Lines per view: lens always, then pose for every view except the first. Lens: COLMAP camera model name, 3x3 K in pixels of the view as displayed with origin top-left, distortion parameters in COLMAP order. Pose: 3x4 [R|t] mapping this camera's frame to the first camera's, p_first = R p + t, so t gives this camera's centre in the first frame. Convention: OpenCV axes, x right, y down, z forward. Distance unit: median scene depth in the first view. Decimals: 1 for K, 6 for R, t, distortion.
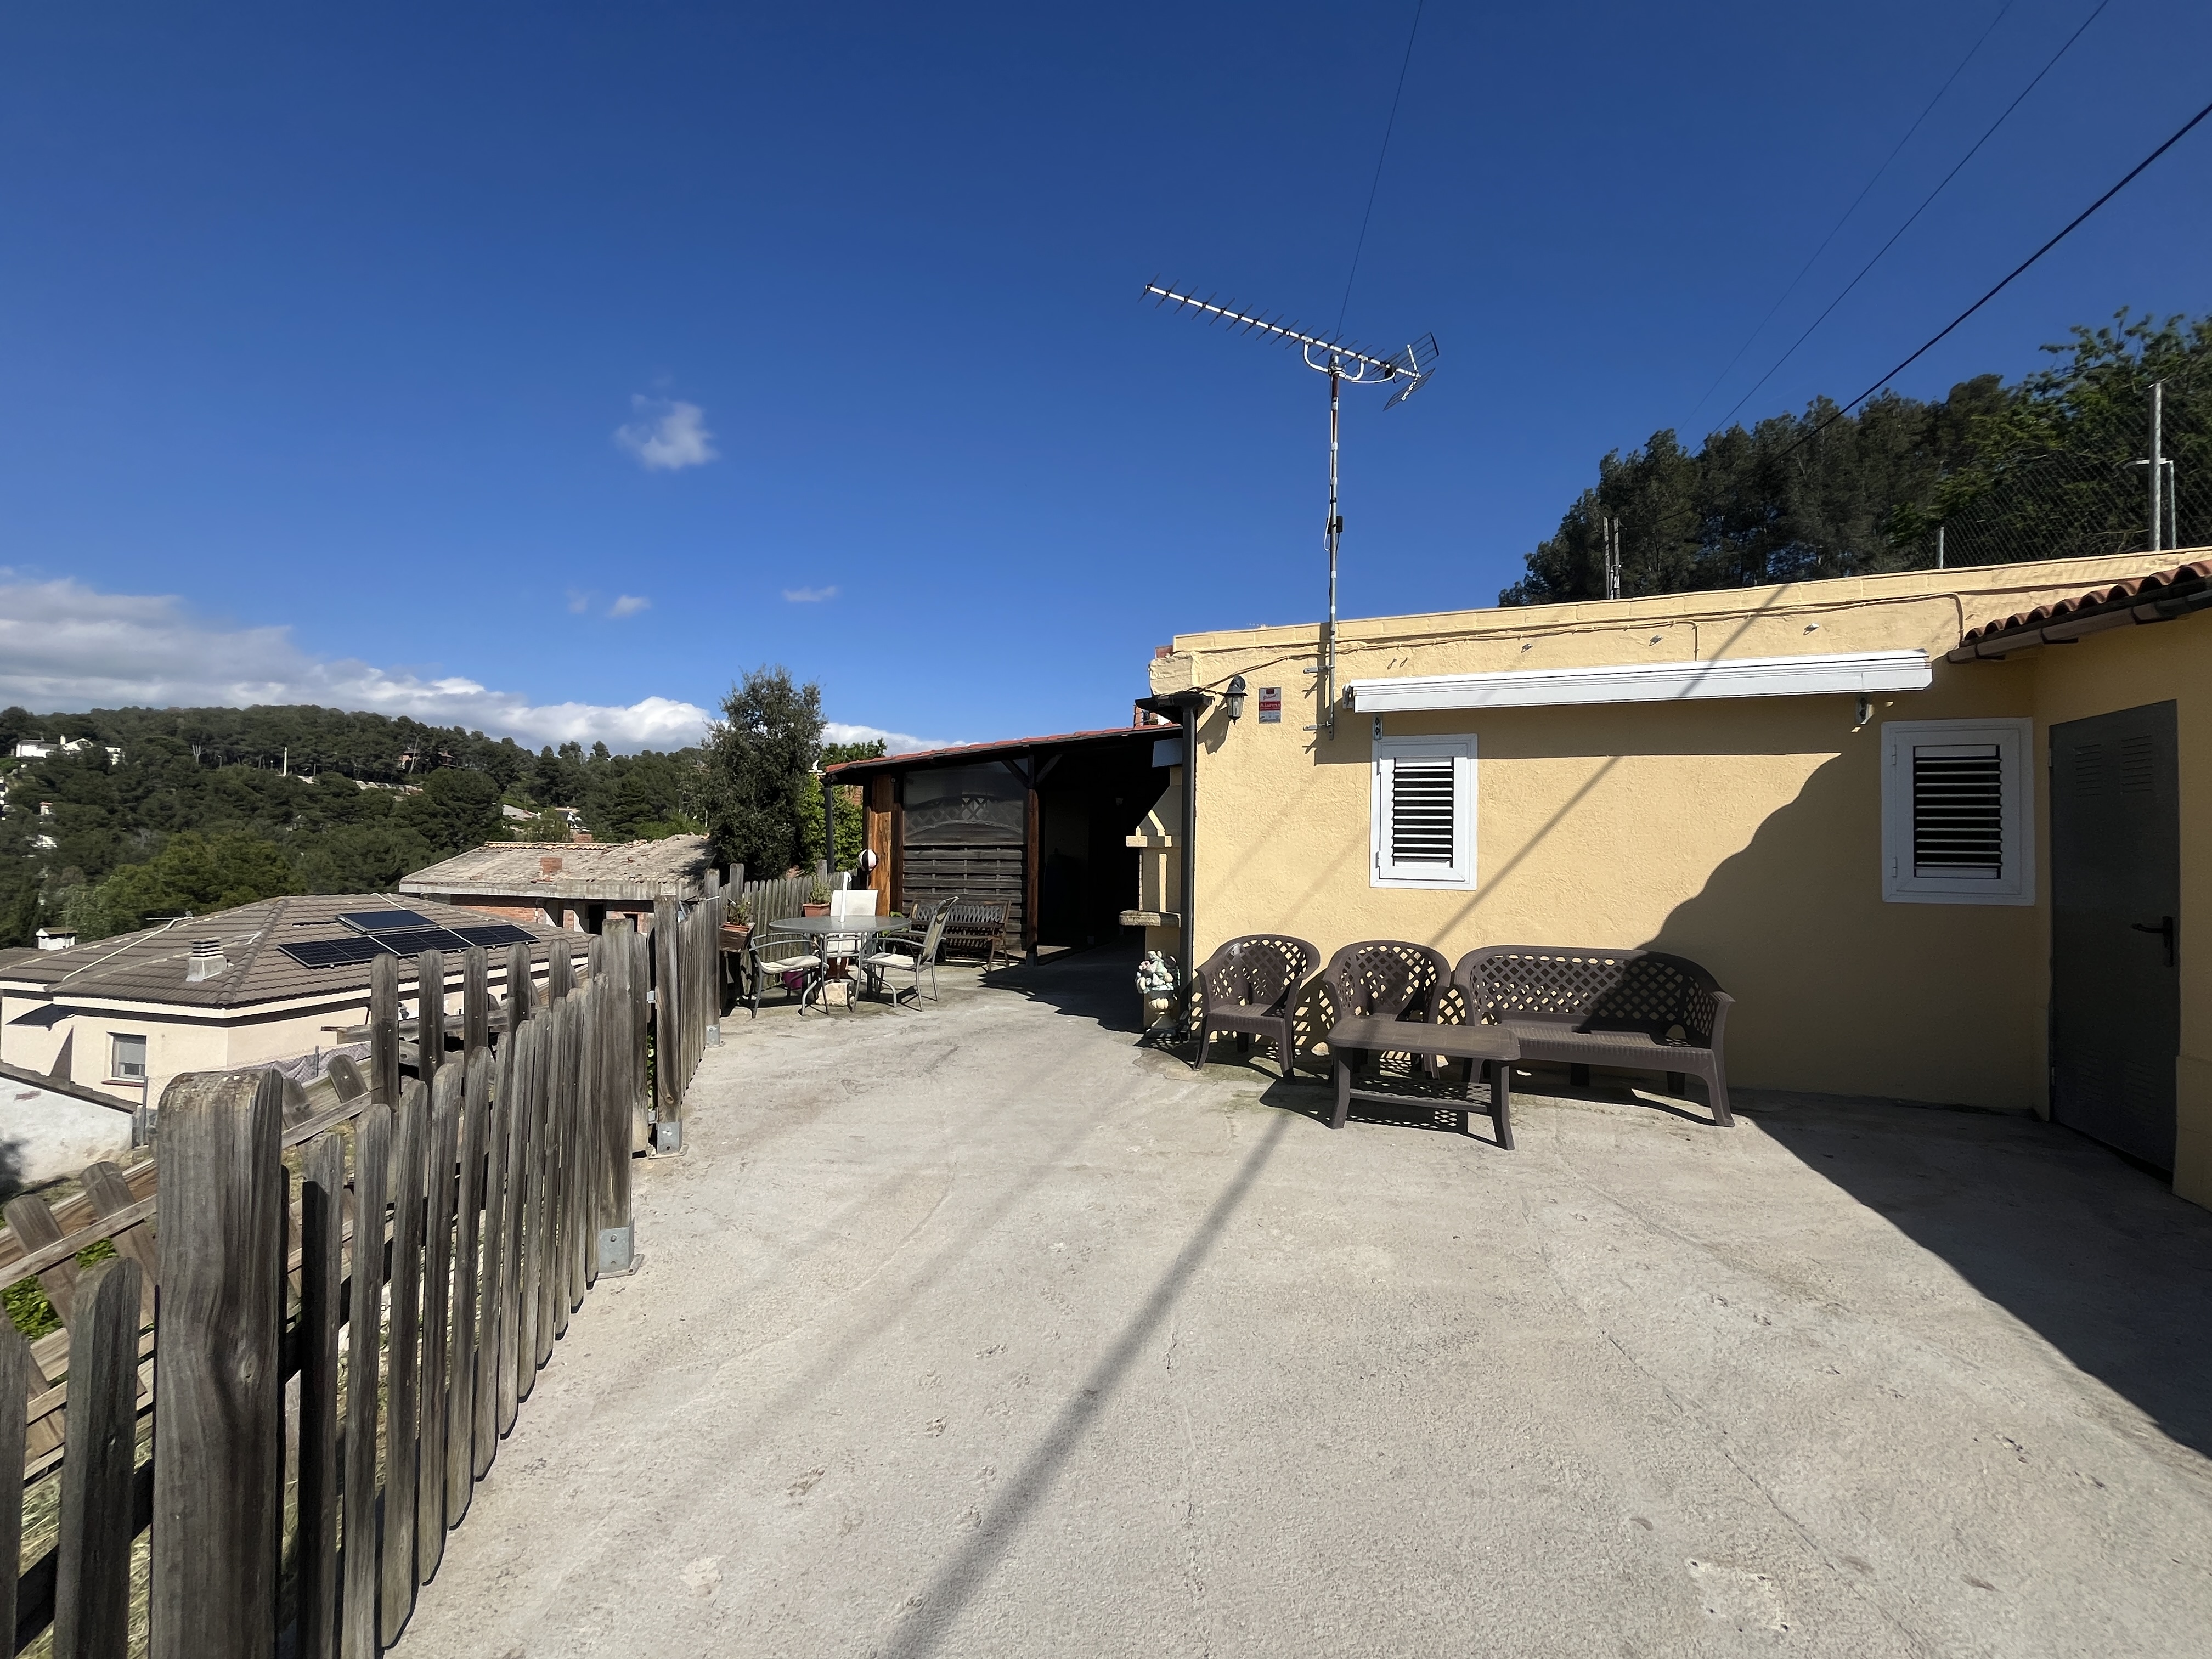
lens RADIAL K [[897.8, 0, 1102.2], [0, 897.8, 830.5], [0, 0, 1]] dist [0.003049, -0.000670]
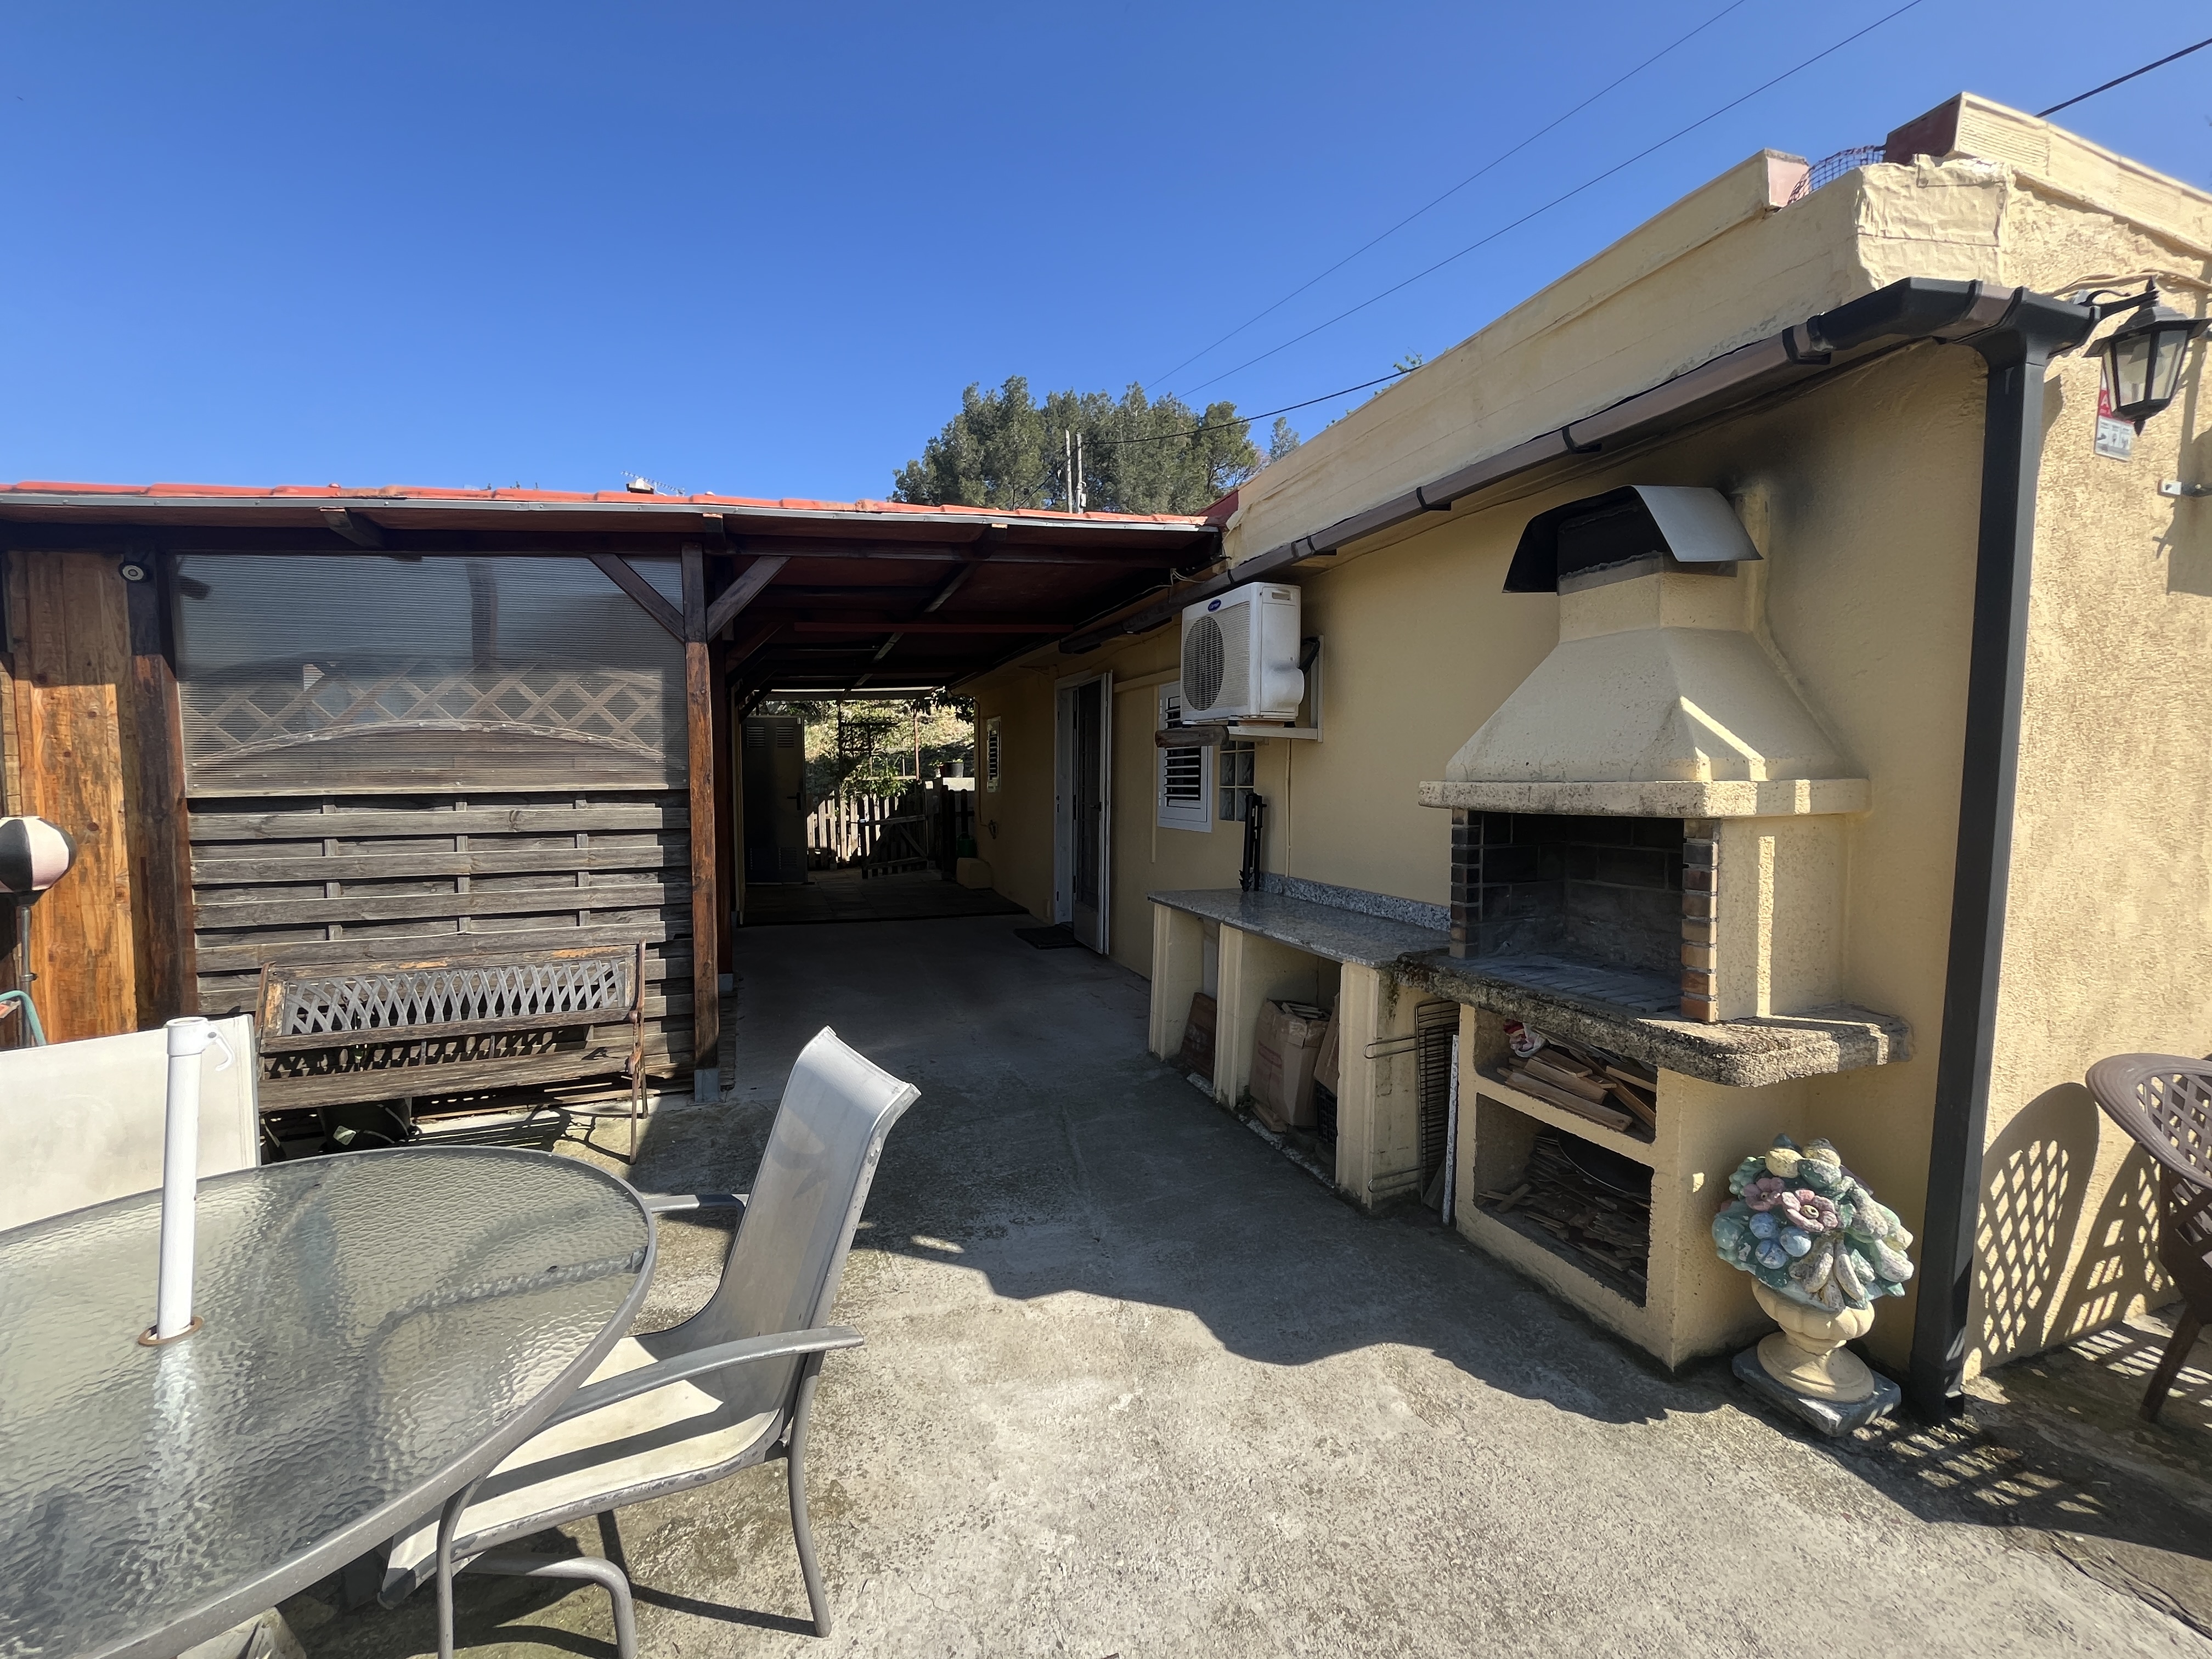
lens RADIAL K [[897.8, 0, 1111.6], [0, 897.8, 832.0], [0, 0, 1]] dist [0.003049, -0.000670]
pose [[0.748043, -0.051043, 0.661684, -0.189303], [-0.010195, 0.996036, 0.088361, -0.001989], [-0.663572, -0.072844, 0.744558, 0.561485]]
